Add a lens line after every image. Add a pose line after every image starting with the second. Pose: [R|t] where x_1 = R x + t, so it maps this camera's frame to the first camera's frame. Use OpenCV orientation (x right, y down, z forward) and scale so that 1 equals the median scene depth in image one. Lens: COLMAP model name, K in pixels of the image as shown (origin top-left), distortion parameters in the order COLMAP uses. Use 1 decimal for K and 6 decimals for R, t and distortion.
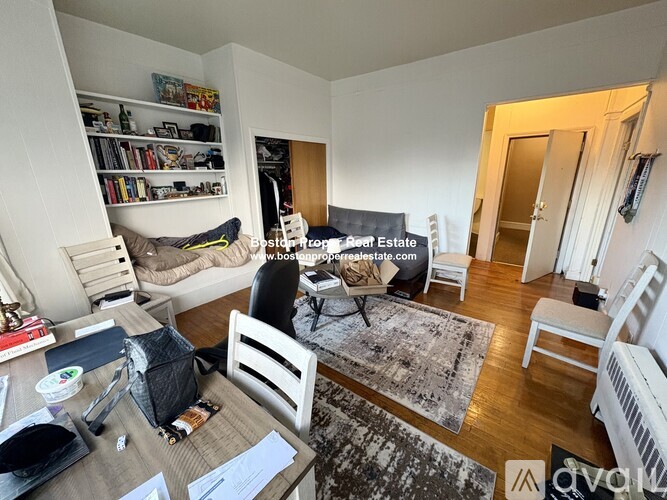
lens RADIAL K [[263.5, 0, 334.3], [0, 263.5, 252.3], [0, 0, 1]] dist [0.002597, 0.000095]
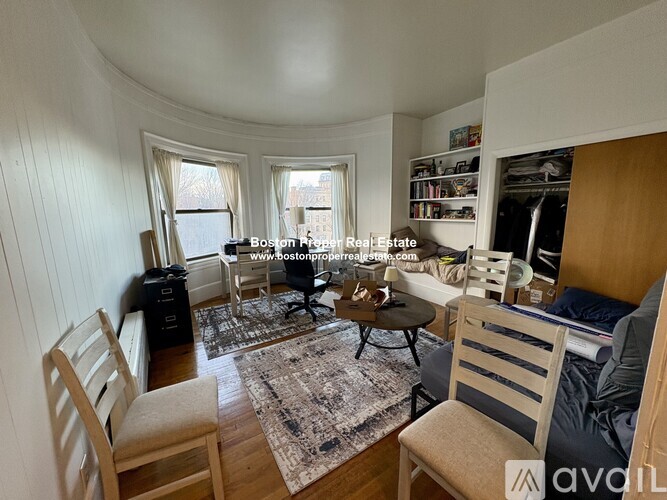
lens RADIAL K [[263.5, 0, 334.7], [0, 263.5, 250.6], [0, 0, 1]] dist [0.002597, 0.000095]
pose [[-0.347172, 0.175468, -0.921240, 1.089345], [-0.243796, 0.931678, 0.269332, -0.360740], [0.905558, 0.318099, -0.280674, 1.201590]]
